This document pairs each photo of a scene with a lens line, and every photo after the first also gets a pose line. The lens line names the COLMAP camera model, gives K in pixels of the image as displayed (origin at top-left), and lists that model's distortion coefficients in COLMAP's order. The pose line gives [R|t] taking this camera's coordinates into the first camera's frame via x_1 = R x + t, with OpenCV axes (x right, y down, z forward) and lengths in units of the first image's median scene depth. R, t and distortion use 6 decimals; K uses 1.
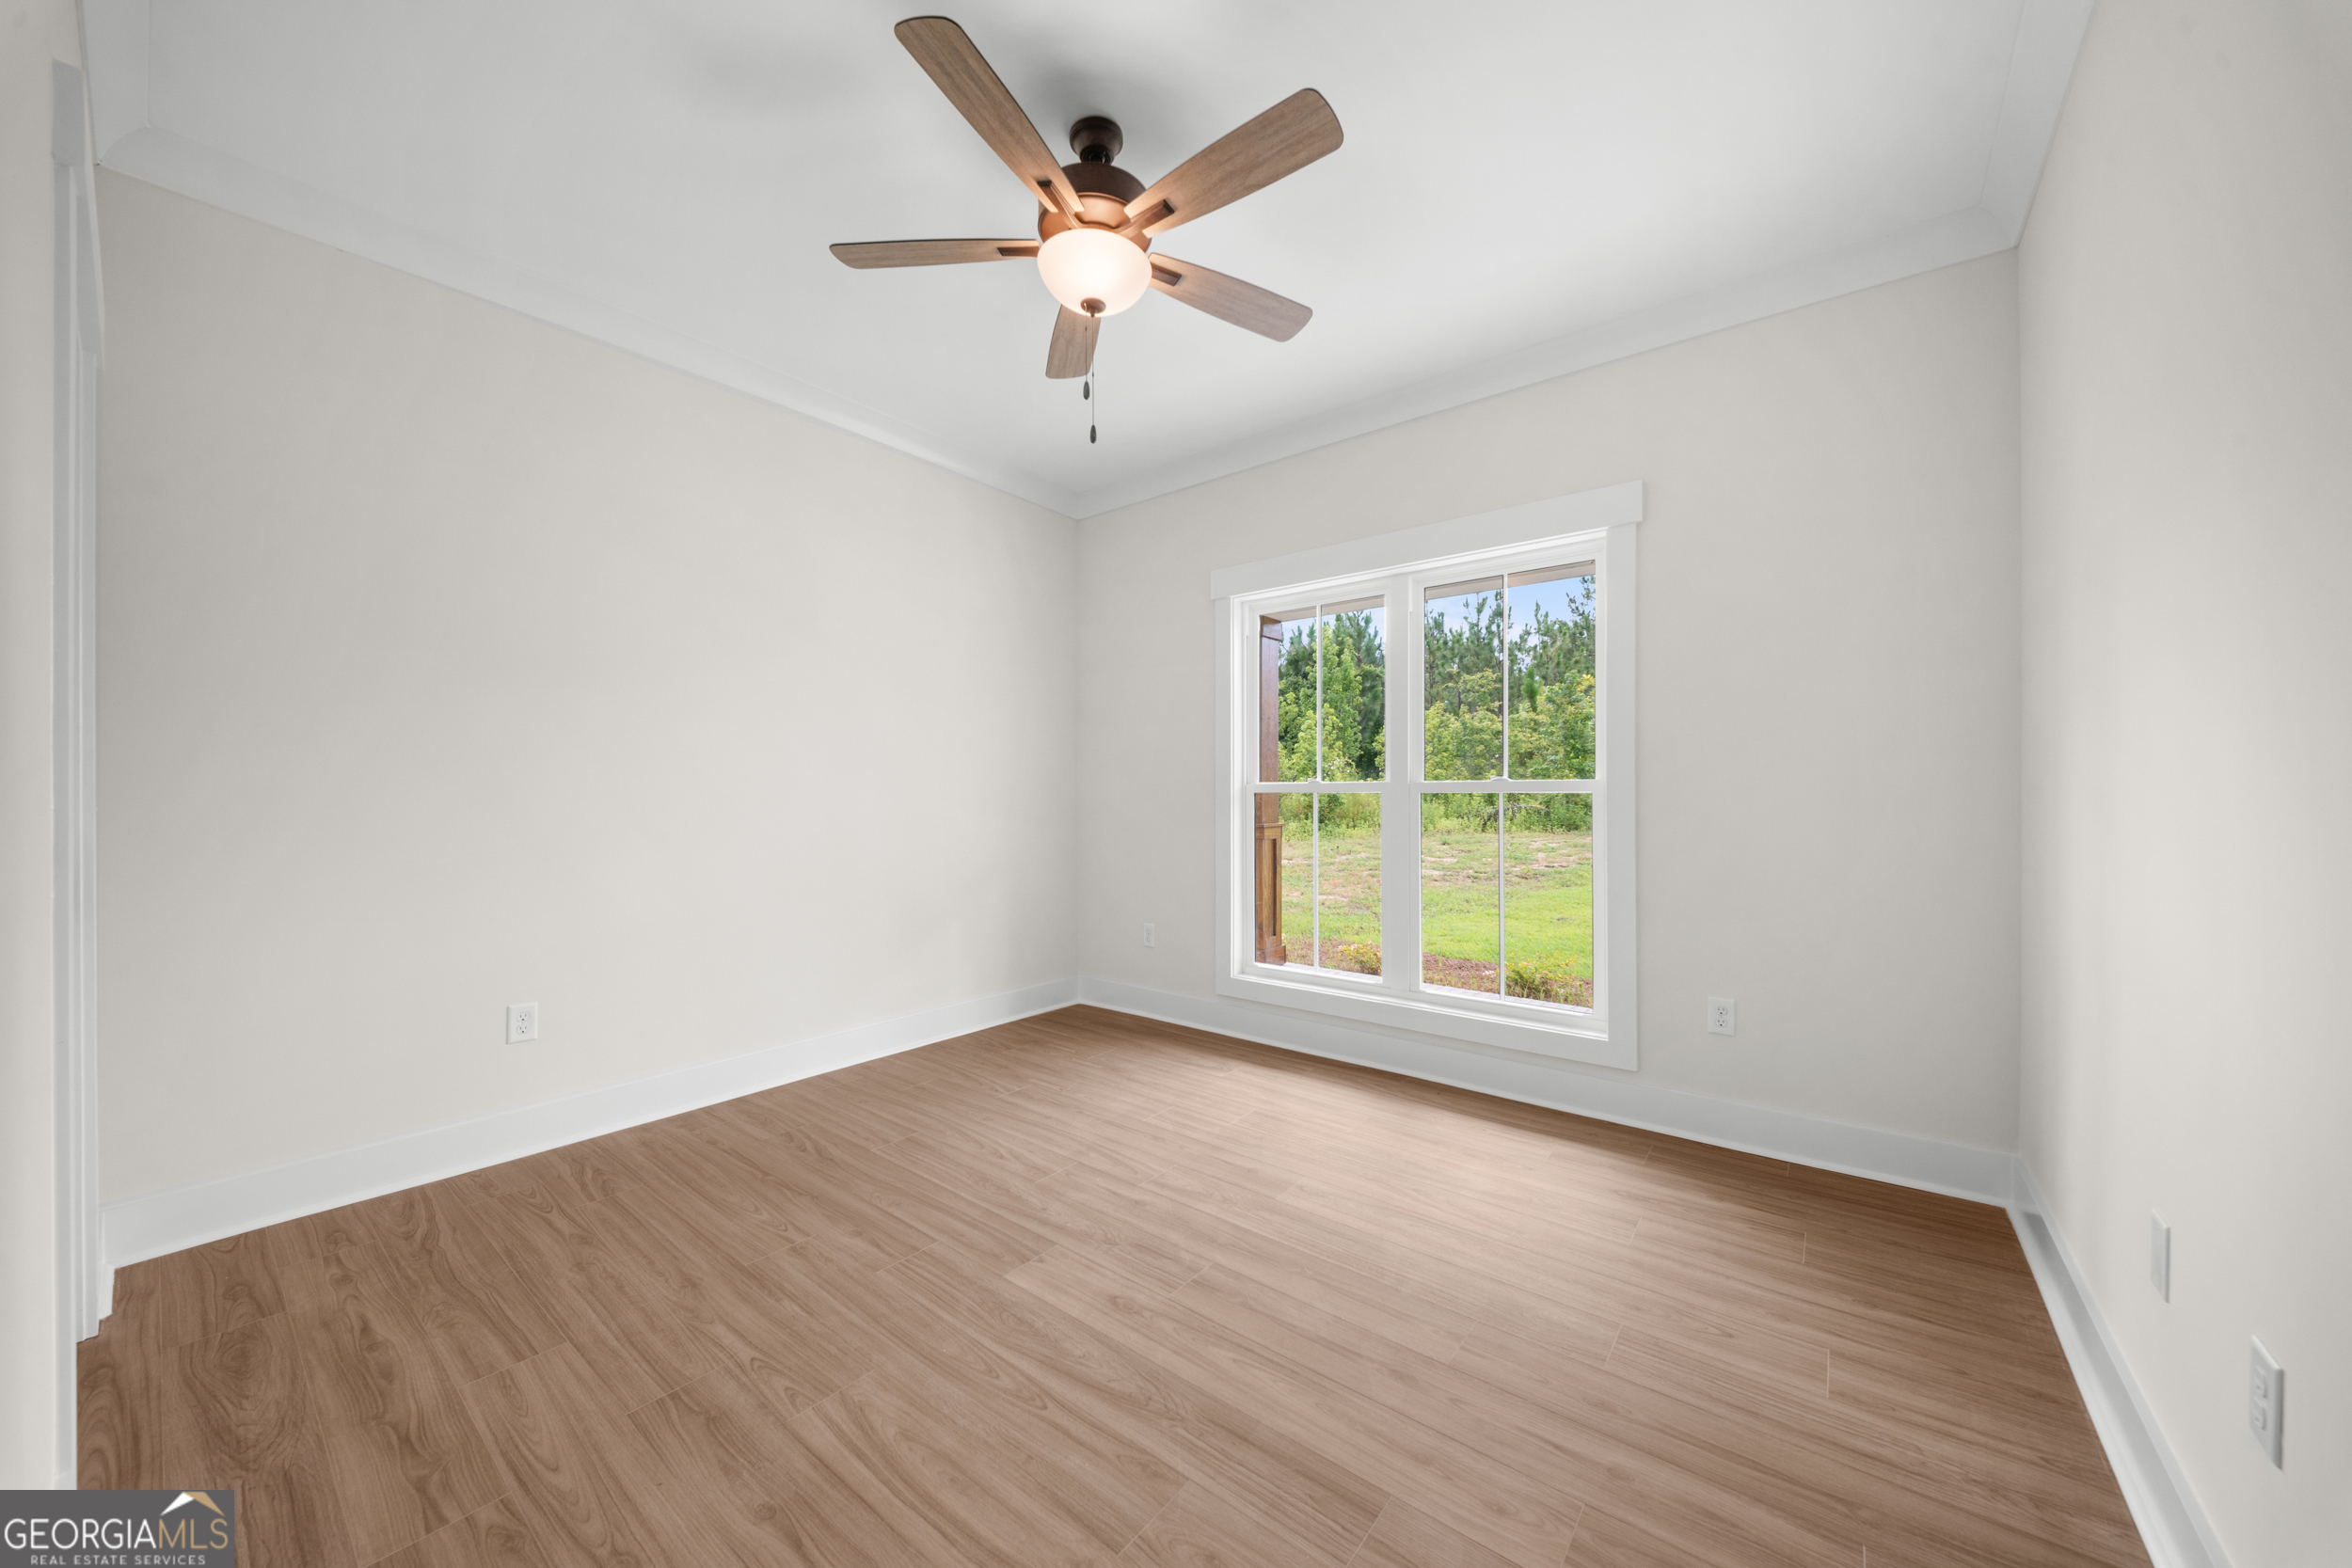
lens RADIAL K [[826.9, 0, 1188.1], [0, 826.9, 779.8], [0, 0, 1]] dist [0.000158, -0.007195]
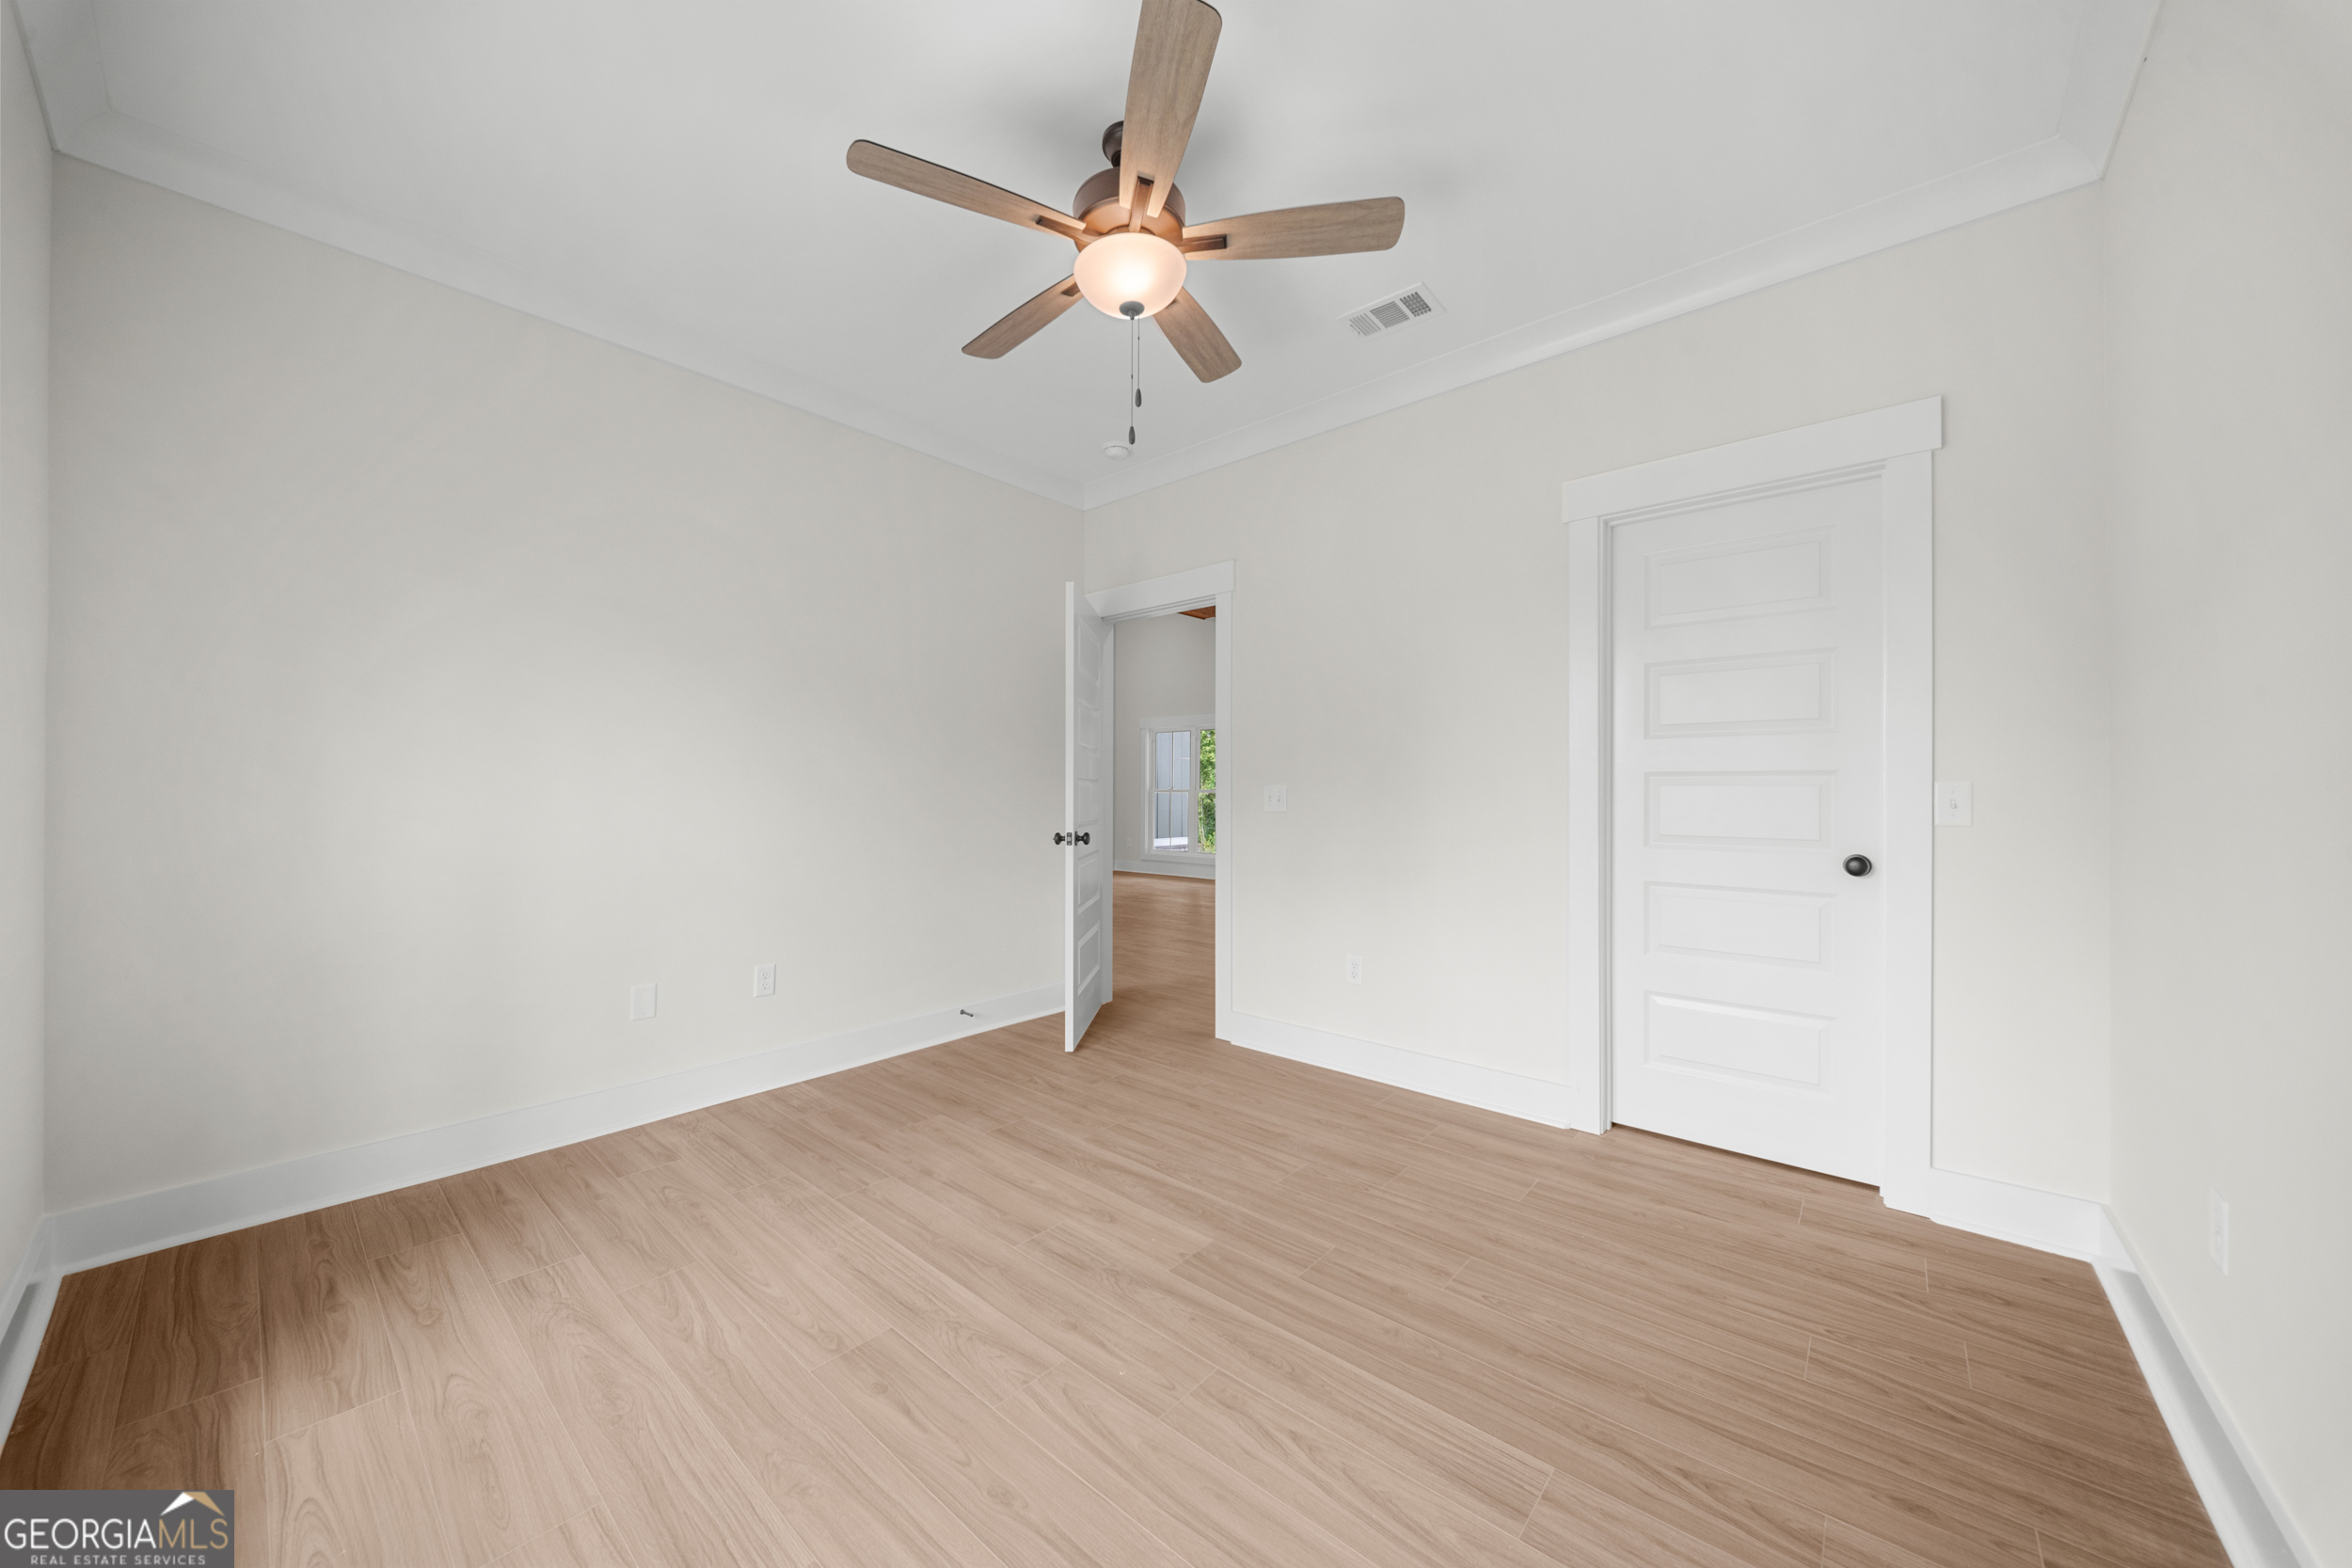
lens RADIAL K [[826.9, 0, 1188.1], [0, 826.9, 779.8], [0, 0, 1]] dist [0.000158, -0.007195]
pose [[-0.999396, -0.002397, 0.034670, -0.230003], [-0.003612, 0.999380, -0.035023, 0.039294], [-0.034565, -0.035127, -0.998785, 2.125863]]
